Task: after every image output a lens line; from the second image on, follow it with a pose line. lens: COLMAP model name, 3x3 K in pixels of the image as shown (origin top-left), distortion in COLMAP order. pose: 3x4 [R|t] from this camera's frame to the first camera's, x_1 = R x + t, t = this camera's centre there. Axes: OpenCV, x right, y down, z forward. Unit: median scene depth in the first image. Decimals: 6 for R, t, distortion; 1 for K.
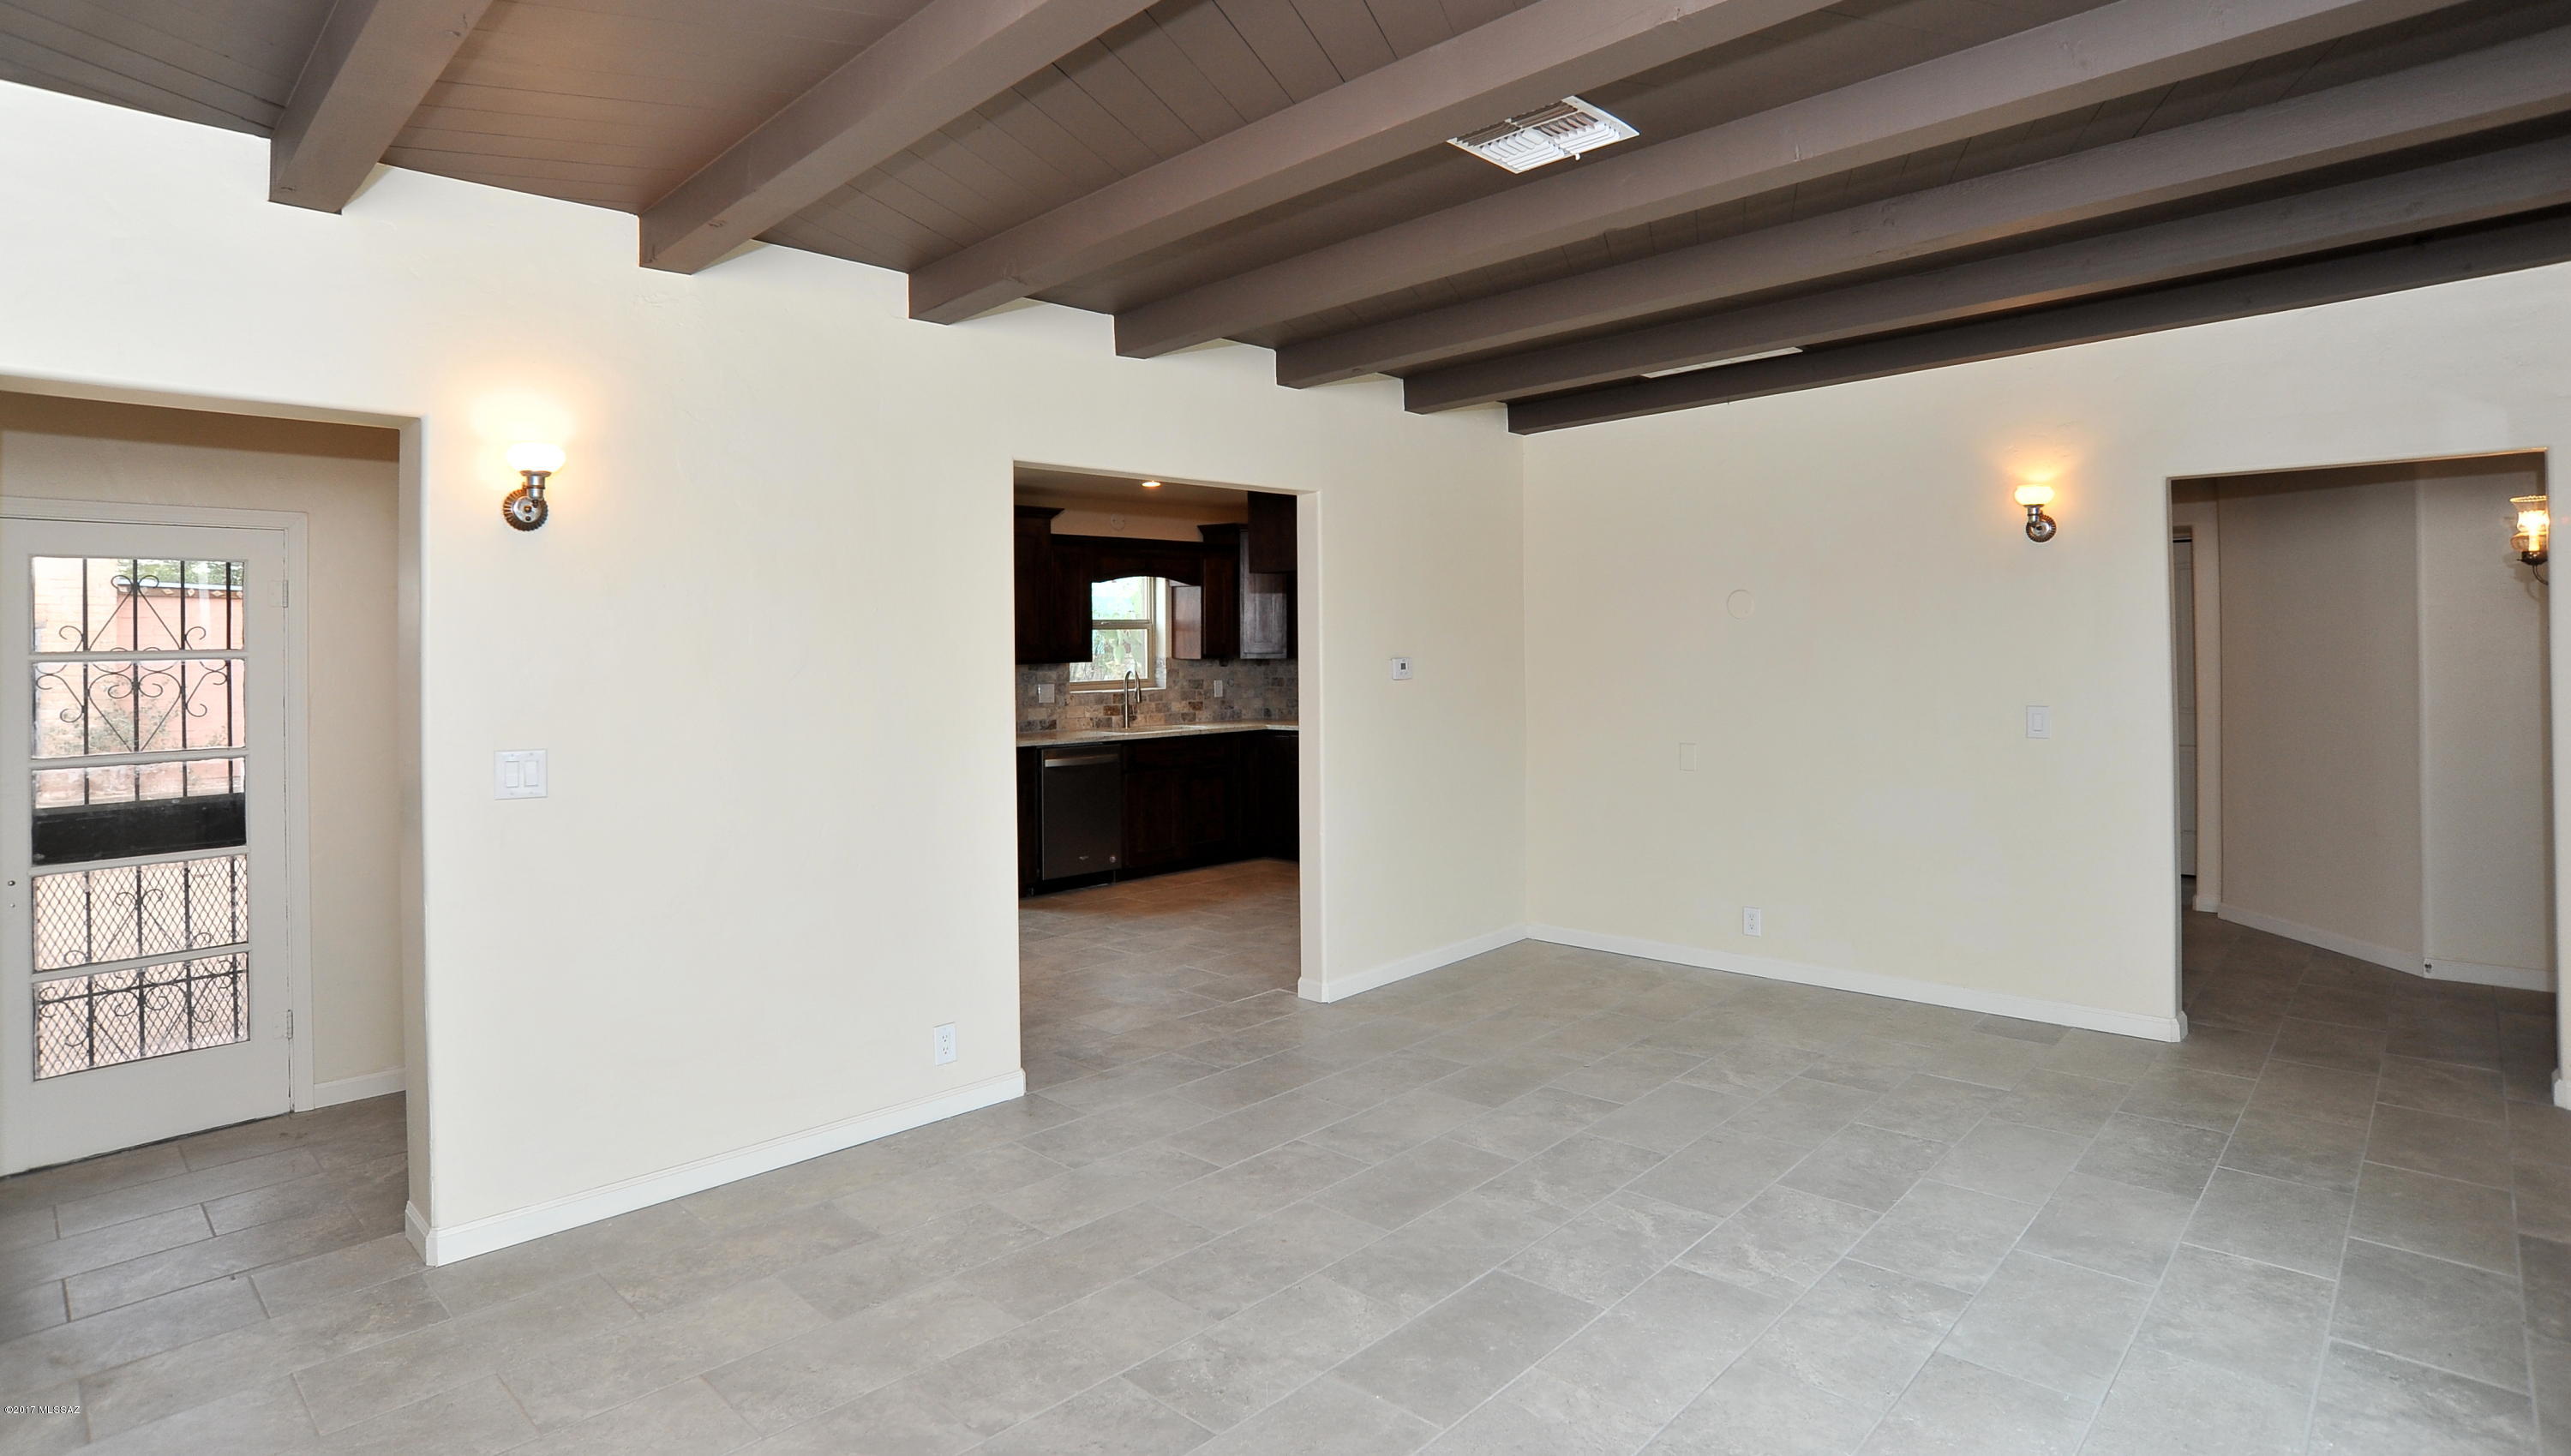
lens RADIAL K [[1316.5, 0, 1253.1], [0, 1316.5, 637.7], [0, 0, 1]] dist [-0.028405, 0.009845]
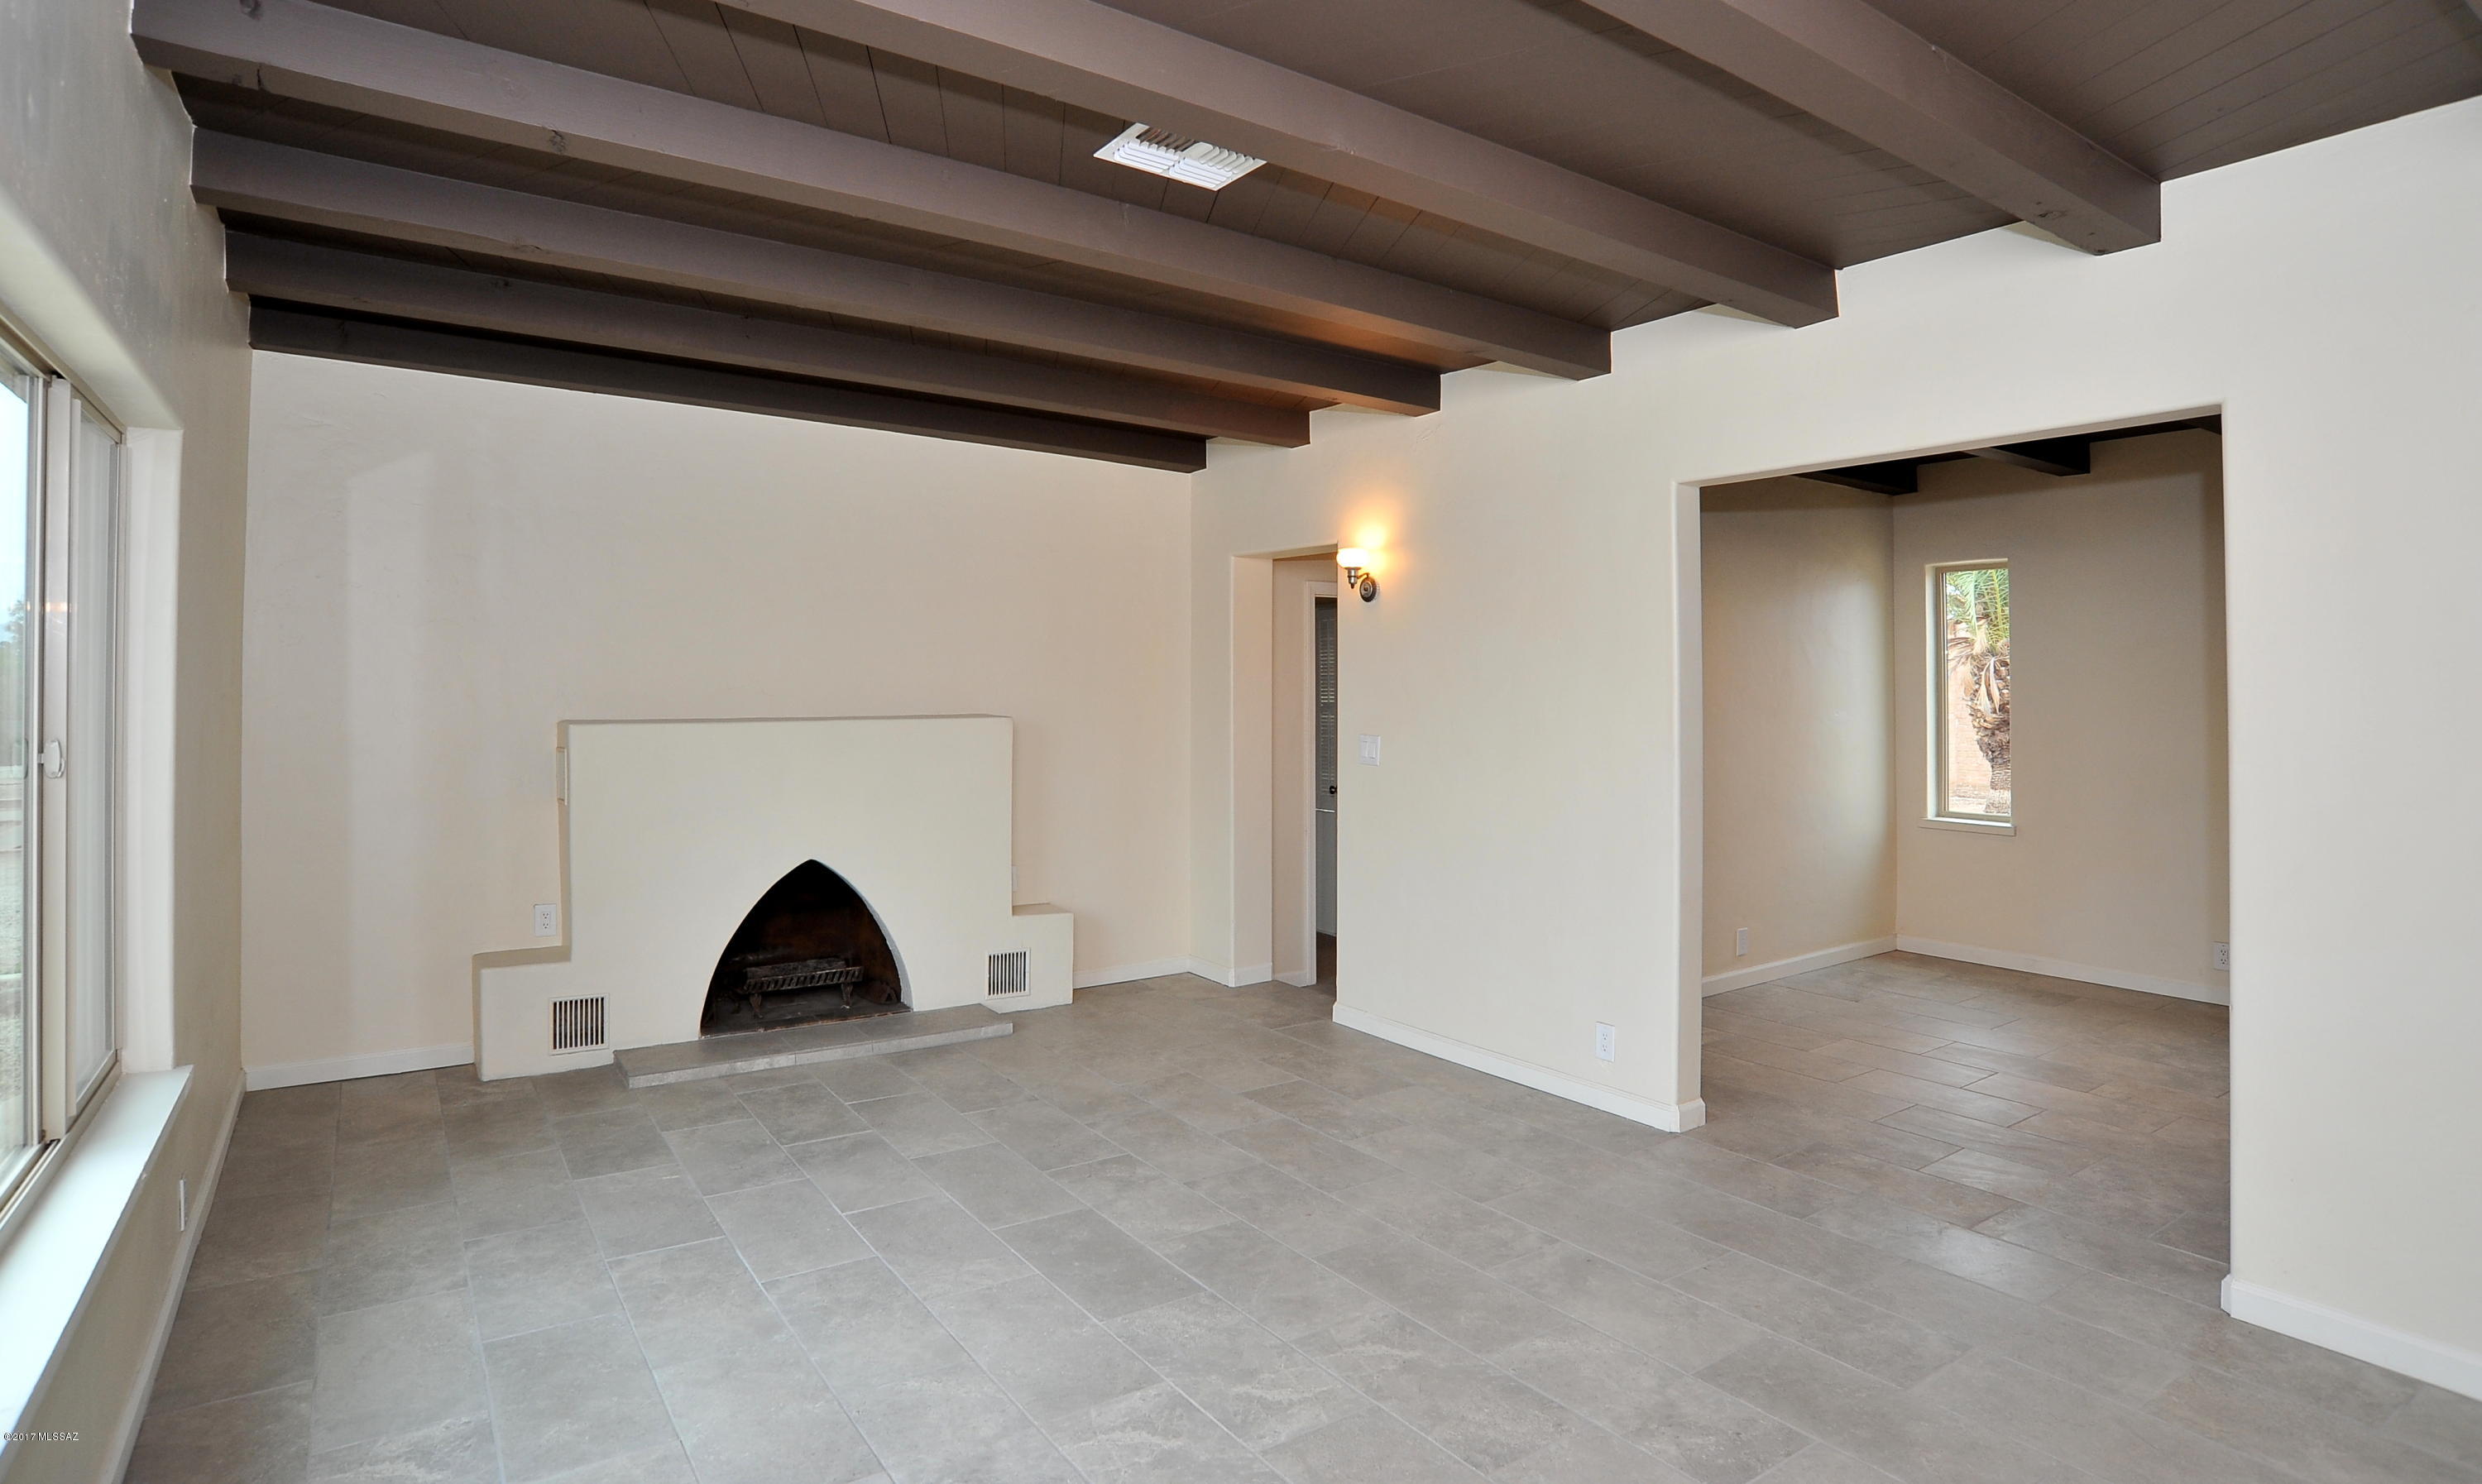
lens RADIAL K [[1280.3, 0, 1286.1], [0, 1280.3, 690.2], [0, 0, 1]] dist [-0.077270, 0.029986]
pose [[-0.168662, 0.005618, -0.985658, 1.069335], [0.001108, 0.999984, 0.005510, 0.012015], [0.985673, -0.000163, -0.168666, 1.154854]]
